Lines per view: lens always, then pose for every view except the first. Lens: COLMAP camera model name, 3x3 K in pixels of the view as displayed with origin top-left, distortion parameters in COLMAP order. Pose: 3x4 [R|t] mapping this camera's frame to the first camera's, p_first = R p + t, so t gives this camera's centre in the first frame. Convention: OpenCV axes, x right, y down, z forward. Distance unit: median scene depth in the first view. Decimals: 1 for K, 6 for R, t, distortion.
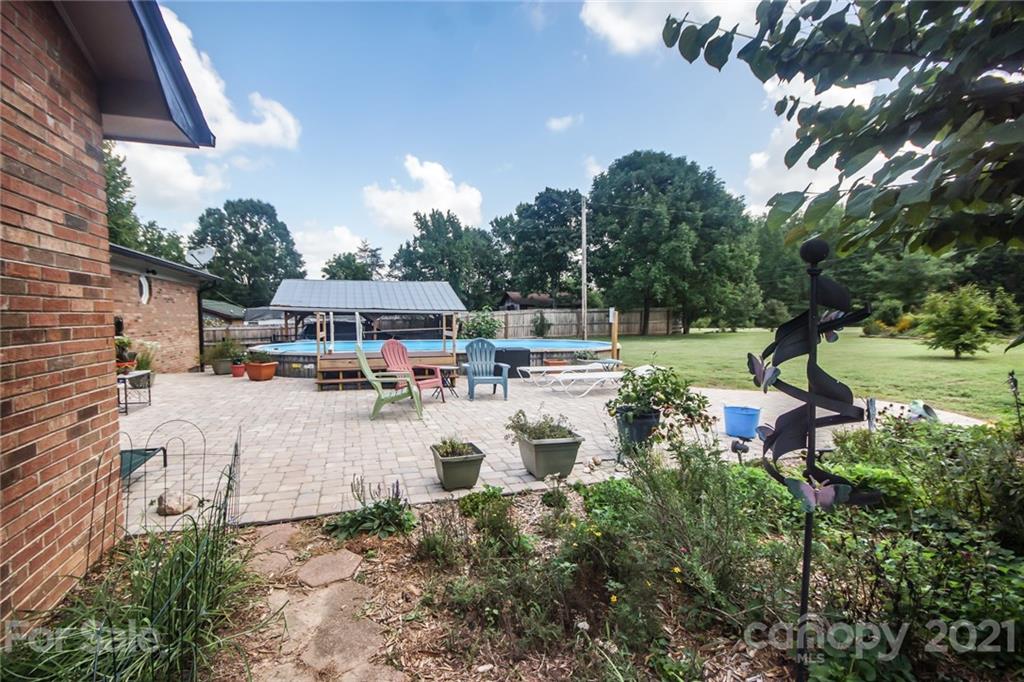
lens RADIAL K [[445.1, 0, 498.6], [0, 445.1, 348.3], [0, 0, 1]] dist [0.020017, -0.018117]
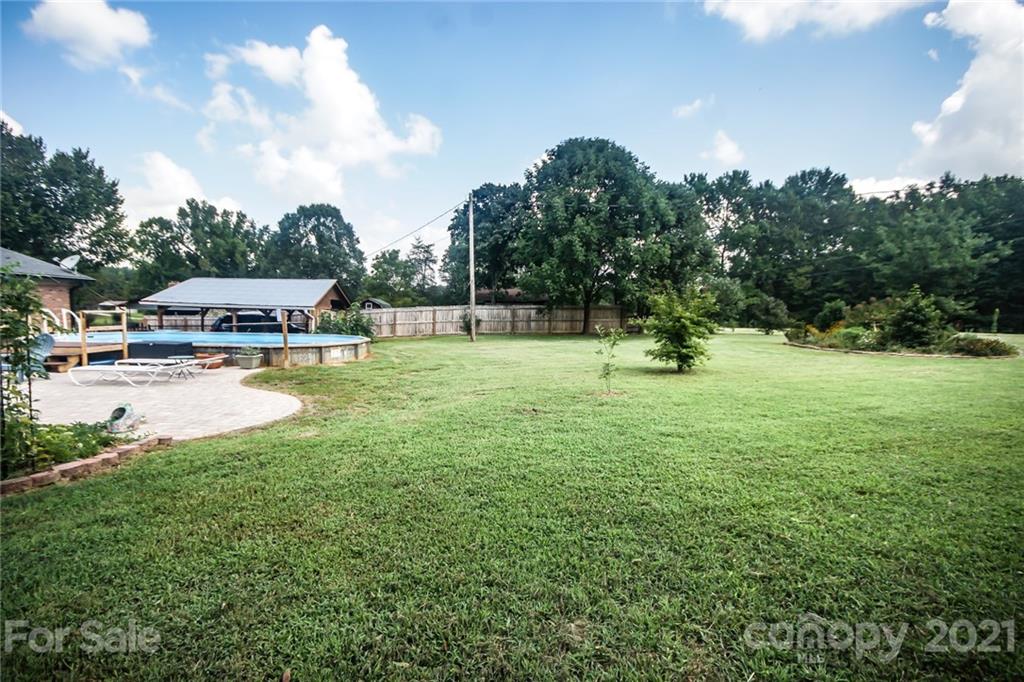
lens RADIAL K [[445.1, 0, 498.6], [0, 445.1, 348.3], [0, 0, 1]] dist [0.020017, -0.018117]
pose [[0.967282, 0.036271, -0.251097, 0.380702], [-0.032223, 0.999276, 0.020217, -0.011827], [0.251649, -0.011464, 0.967751, 0.034740]]
